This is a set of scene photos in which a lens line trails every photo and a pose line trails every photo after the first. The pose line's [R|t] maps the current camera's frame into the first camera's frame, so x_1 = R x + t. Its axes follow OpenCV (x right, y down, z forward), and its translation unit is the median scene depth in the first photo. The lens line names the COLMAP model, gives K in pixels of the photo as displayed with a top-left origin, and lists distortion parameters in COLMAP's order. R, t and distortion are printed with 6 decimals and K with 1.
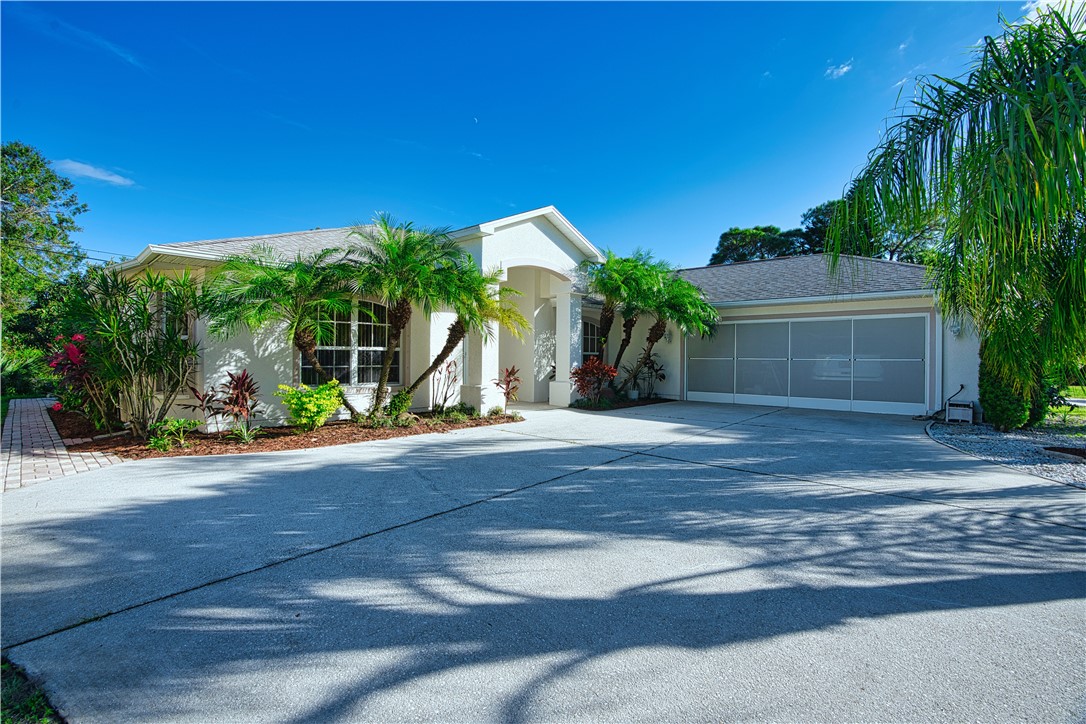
lens RADIAL K [[502.9, 0, 547.9], [0, 502.9, 359.7], [0, 0, 1]] dist [-0.066303, 0.022089]
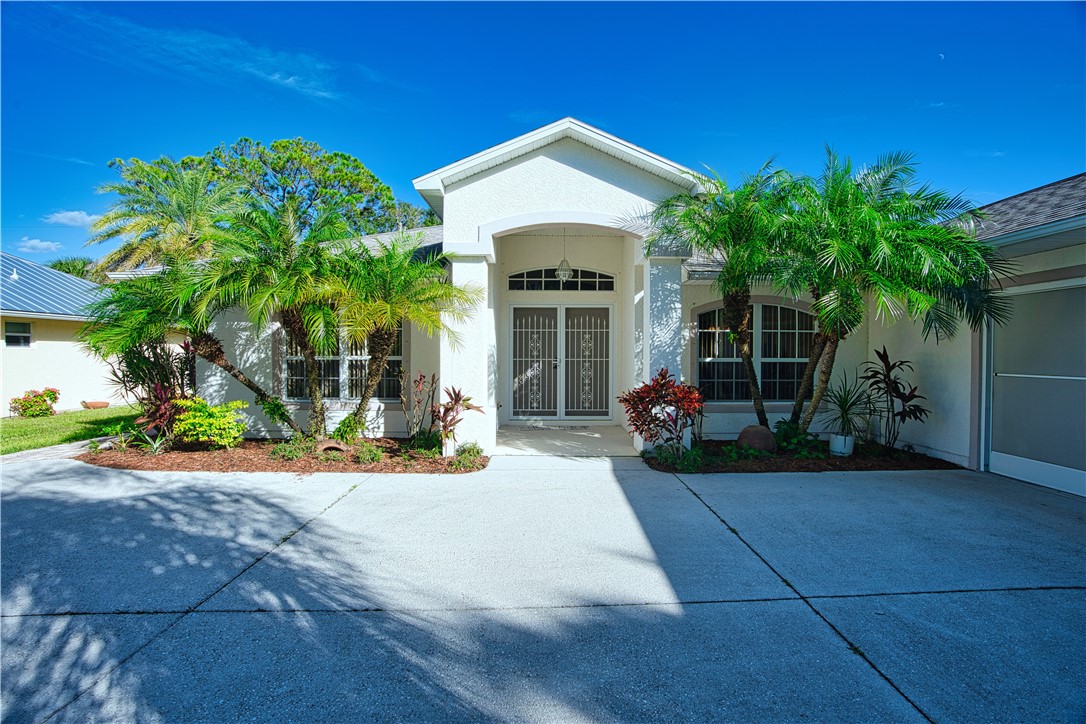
lens RADIAL K [[502.9, 0, 547.9], [0, 502.9, 359.7], [0, 0, 1]] dist [-0.066303, 0.022089]
pose [[0.672957, 0.002710, -0.739677, 0.478928], [-0.002355, 0.999996, 0.001521, -0.020599], [0.739678, 0.000719, 0.672960, 0.649706]]
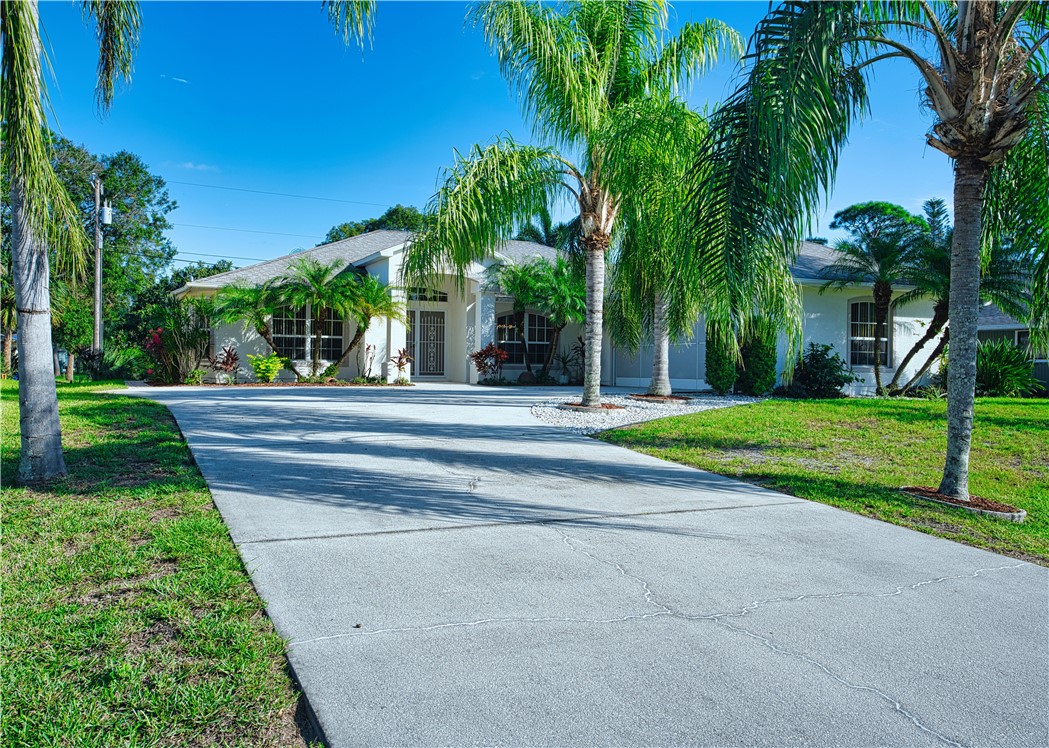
lens RADIAL K [[871.3, 0, 524.5], [0, 871.3, 374.0], [0, 0, 1]] dist [0.002125, -0.000121]
pose [[0.923070, 0.006222, -0.384581, 1.187049], [-0.006456, 0.999979, 0.000683, 0.081815], [0.384577, 0.001852, 0.923091, -1.143814]]
